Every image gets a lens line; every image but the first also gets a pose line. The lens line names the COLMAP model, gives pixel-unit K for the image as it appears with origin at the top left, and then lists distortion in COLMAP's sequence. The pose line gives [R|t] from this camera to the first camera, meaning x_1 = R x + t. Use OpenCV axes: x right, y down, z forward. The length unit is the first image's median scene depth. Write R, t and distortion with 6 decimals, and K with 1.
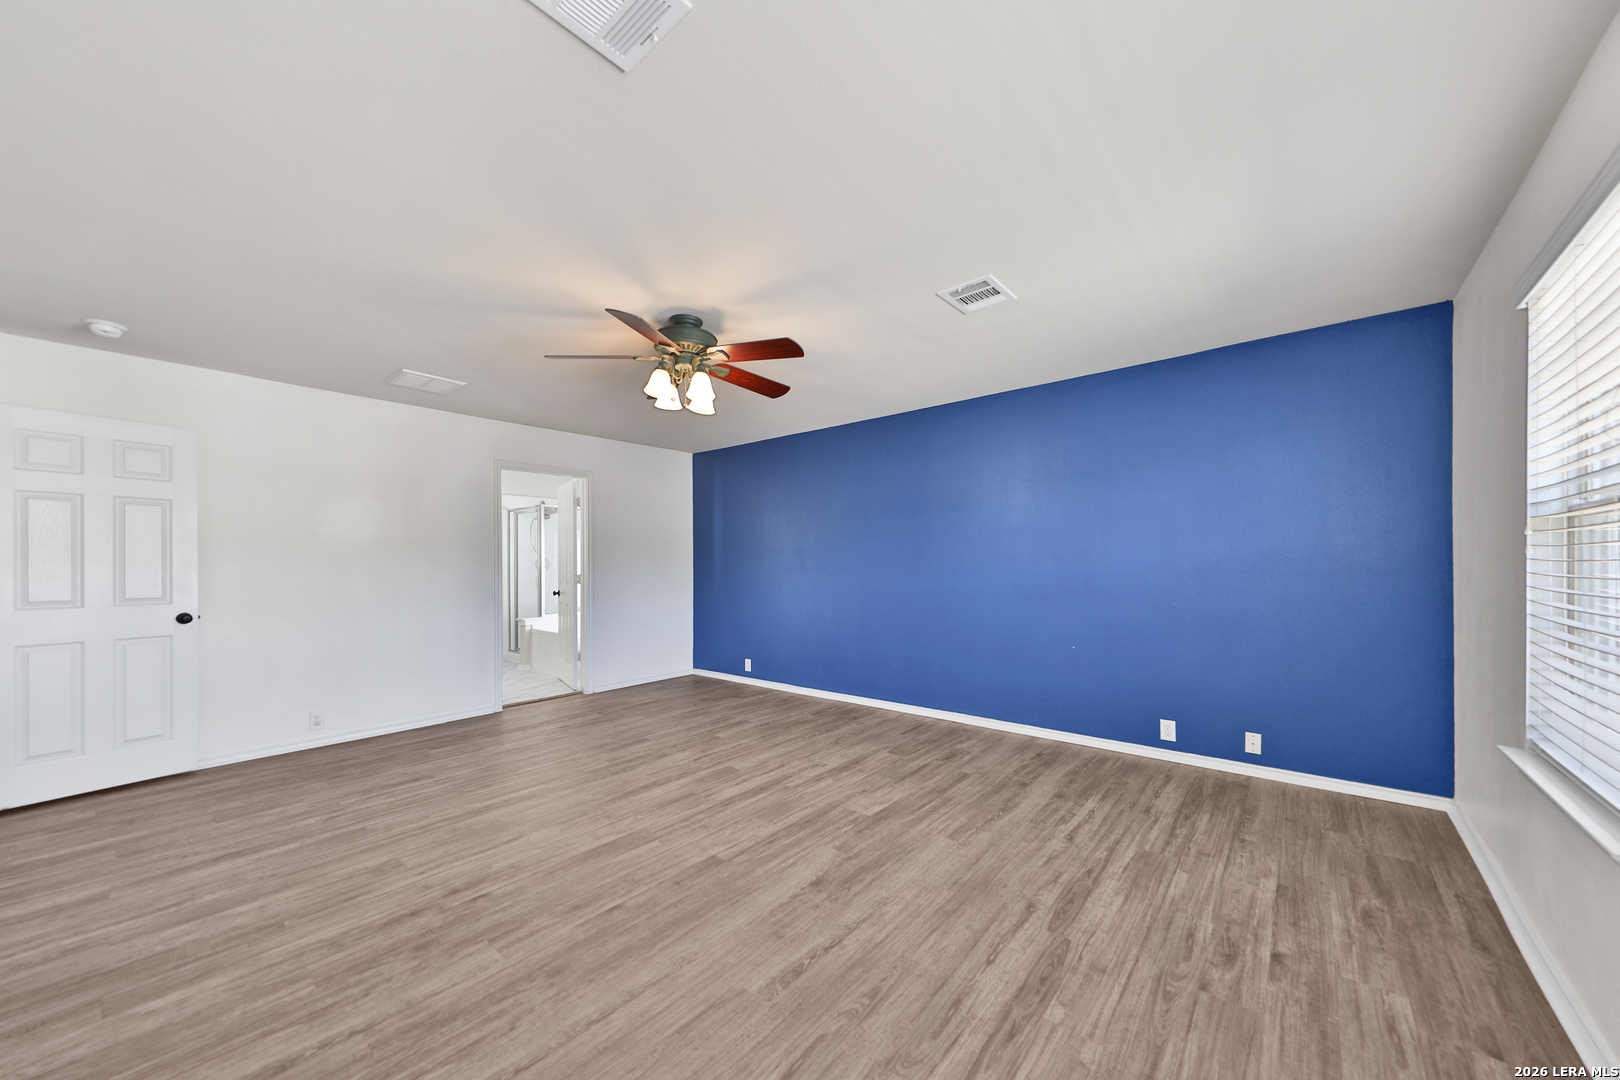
lens RADIAL K [[553.3, 0, 820.0], [0, 553.3, 561.0], [0, 0, 1]] dist [0.020859, -0.005559]
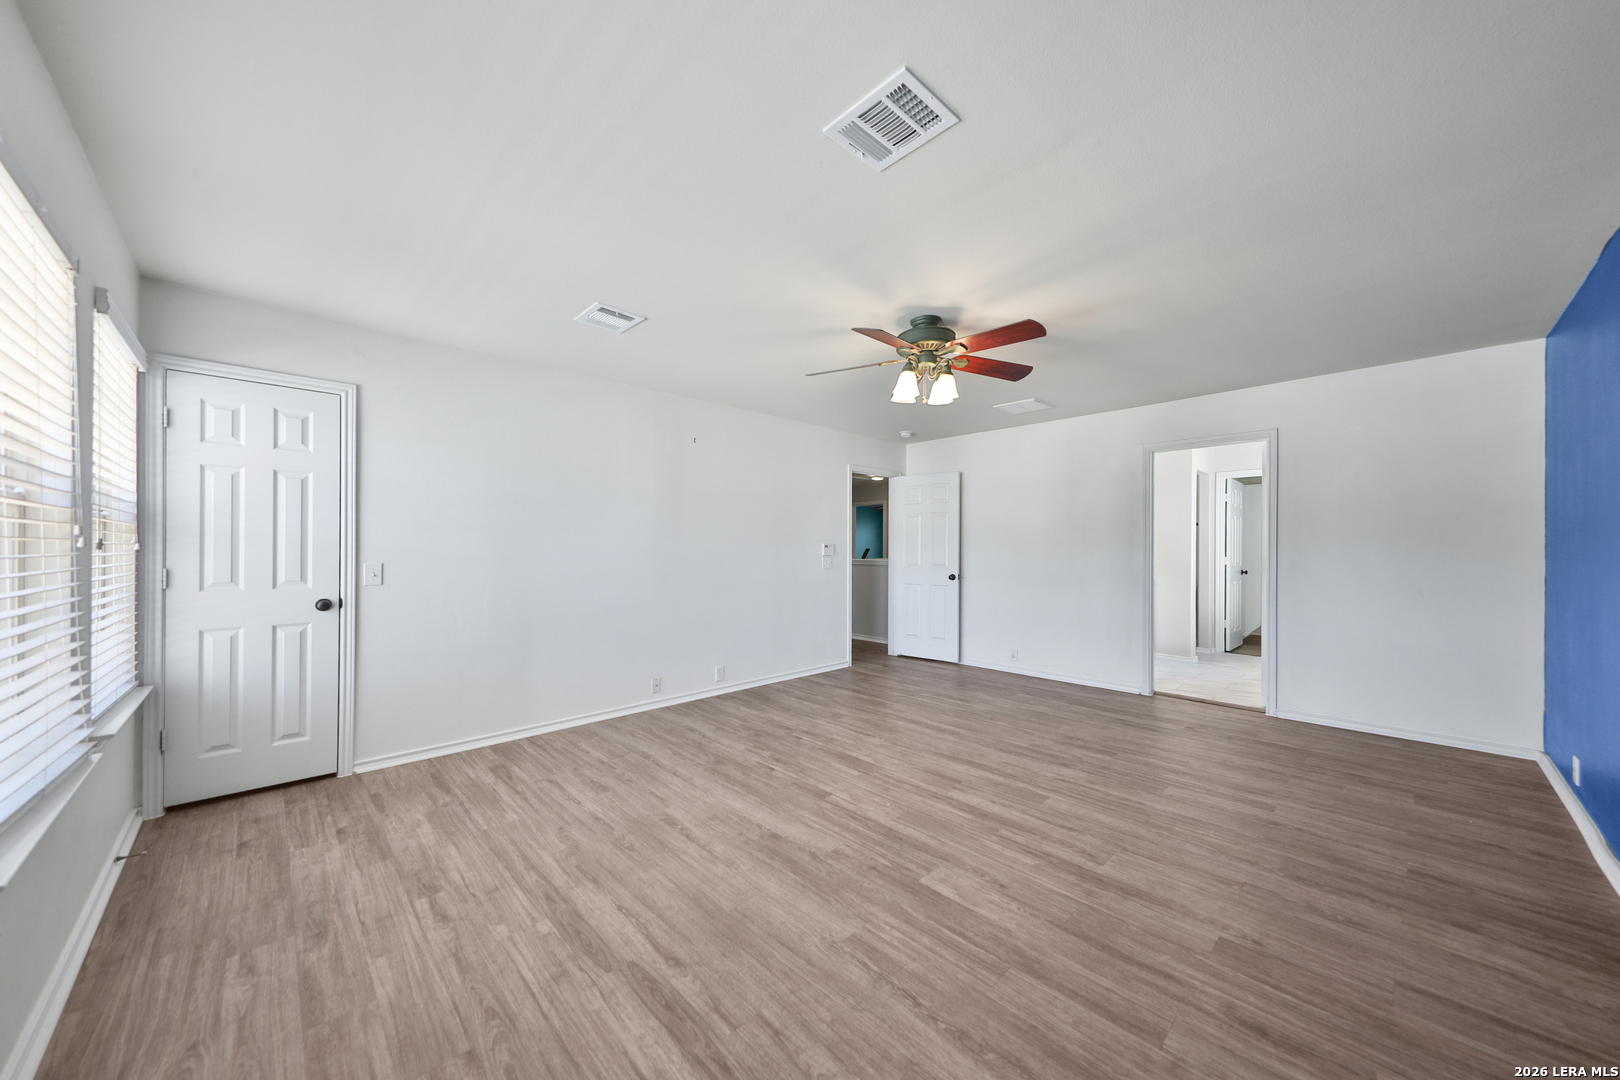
lens RADIAL K [[571.1, 0, 810.0], [0, 571.1, 540.0], [0, 0, 1]] dist [0.021205, -0.006414]
pose [[-0.093116, -0.004630, -0.995645, 0.797723], [0.001450, 0.999987, -0.004785, 0.003956], [0.995654, -0.001889, -0.093108, 0.845856]]
